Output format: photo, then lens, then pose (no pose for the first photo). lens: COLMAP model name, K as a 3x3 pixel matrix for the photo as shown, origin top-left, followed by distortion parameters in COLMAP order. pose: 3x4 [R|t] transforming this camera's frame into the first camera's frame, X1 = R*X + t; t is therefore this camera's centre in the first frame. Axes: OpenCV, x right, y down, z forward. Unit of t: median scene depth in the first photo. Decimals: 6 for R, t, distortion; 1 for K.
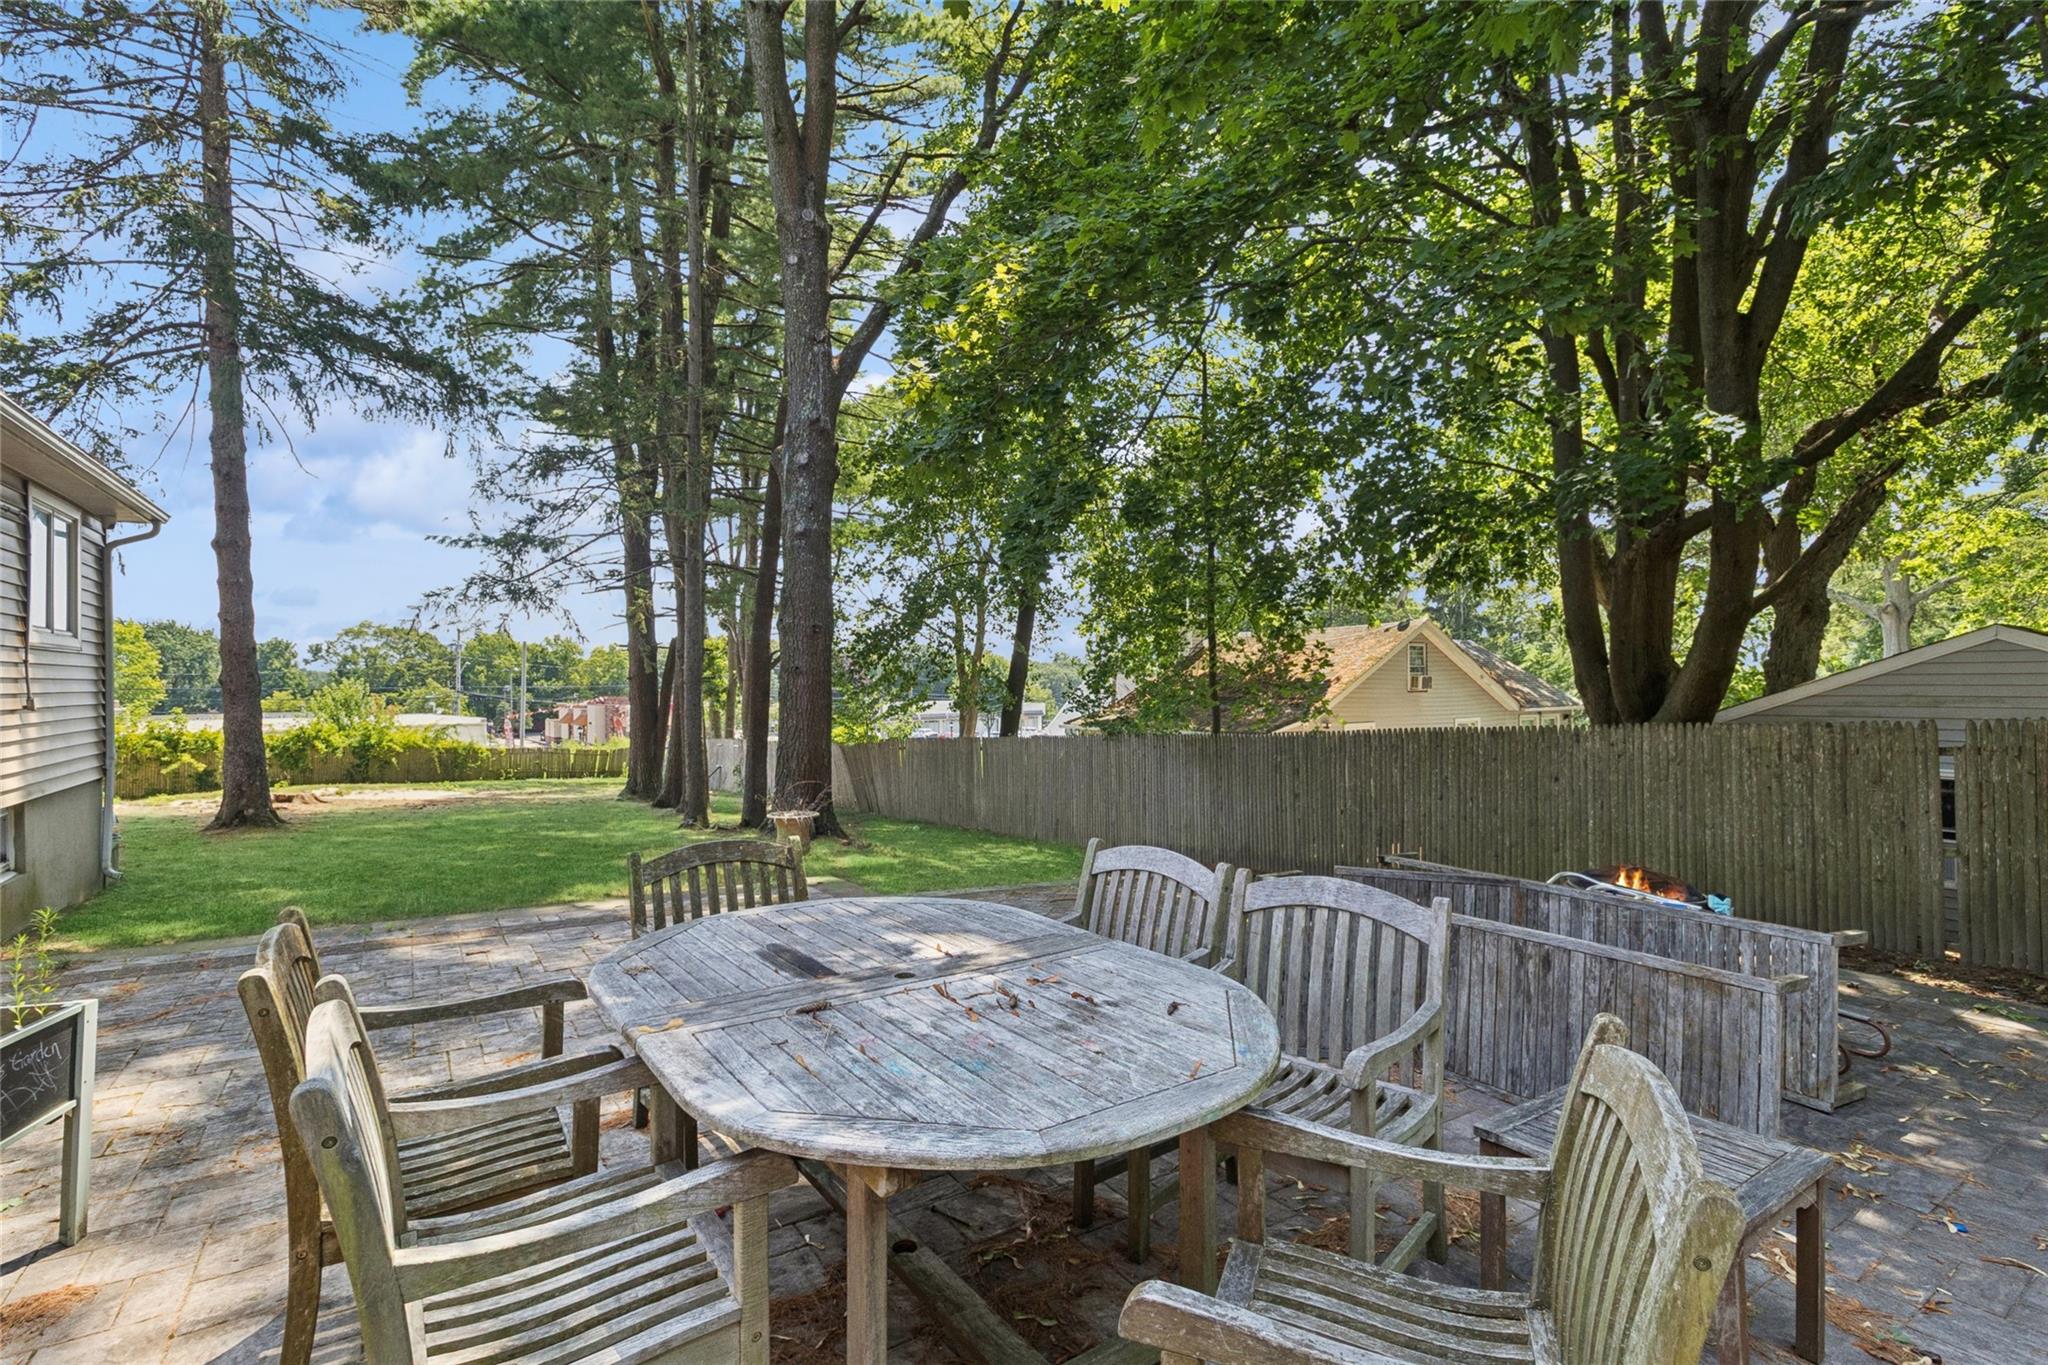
lens RADIAL K [[935.5, 0, 1024.5], [0, 935.5, 691.9], [0, 0, 1]] dist [-0.000100, 0.001682]
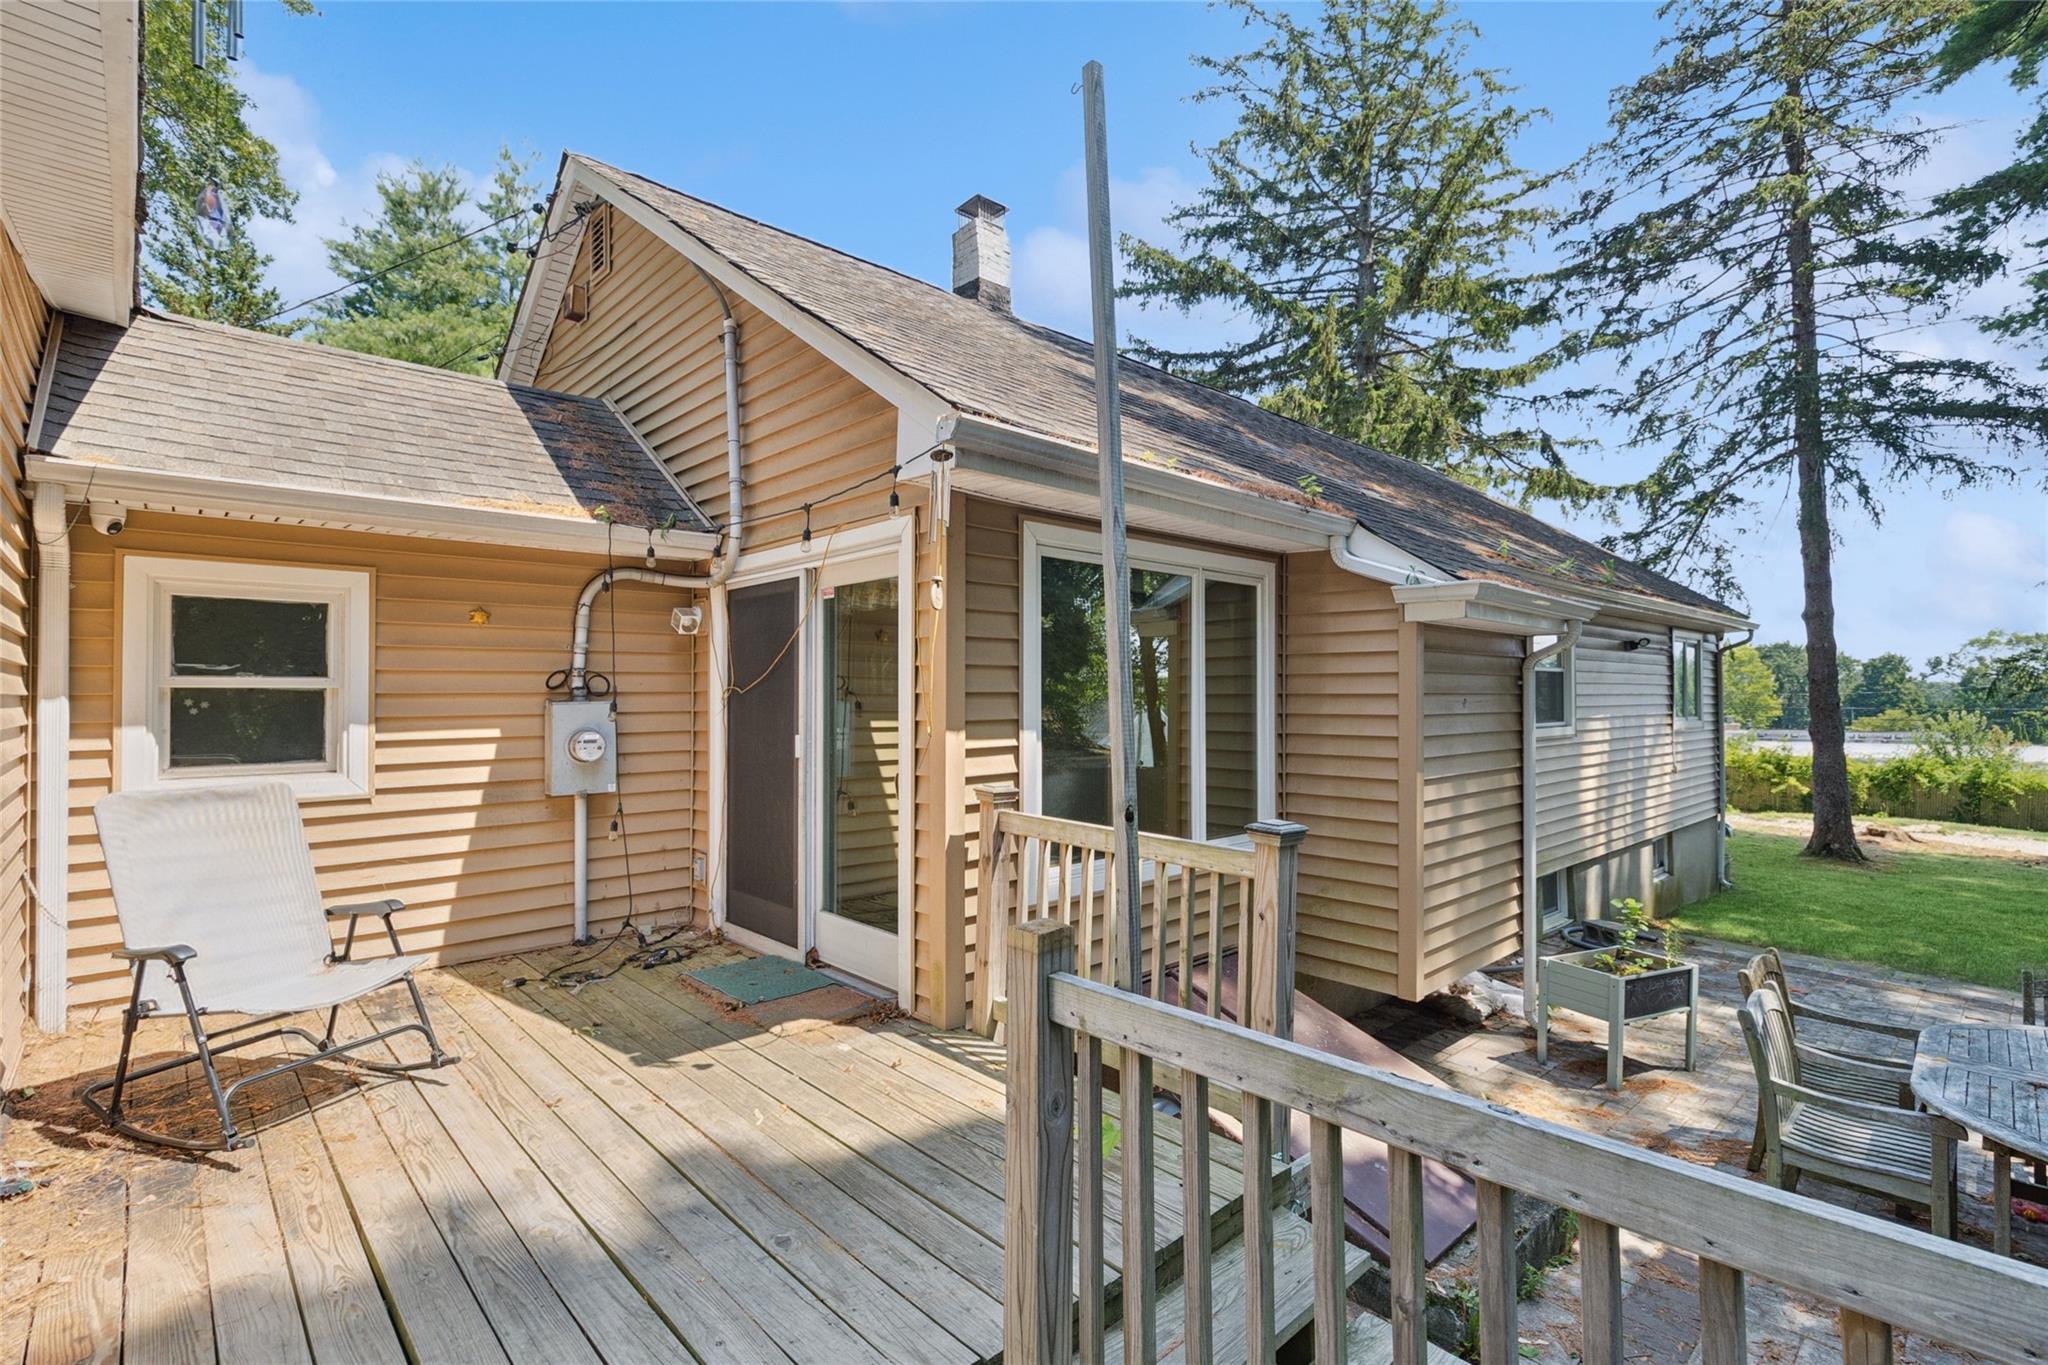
lens RADIAL K [[935.5, 0, 1024.5], [0, 935.5, 691.9], [0, 0, 1]] dist [-0.000100, 0.001682]
pose [[0.145967, -0.010061, -0.989238, 0.088497], [0.001567, 0.999949, -0.009938, -0.027131], [0.989288, -0.000100, 0.145975, -0.081622]]
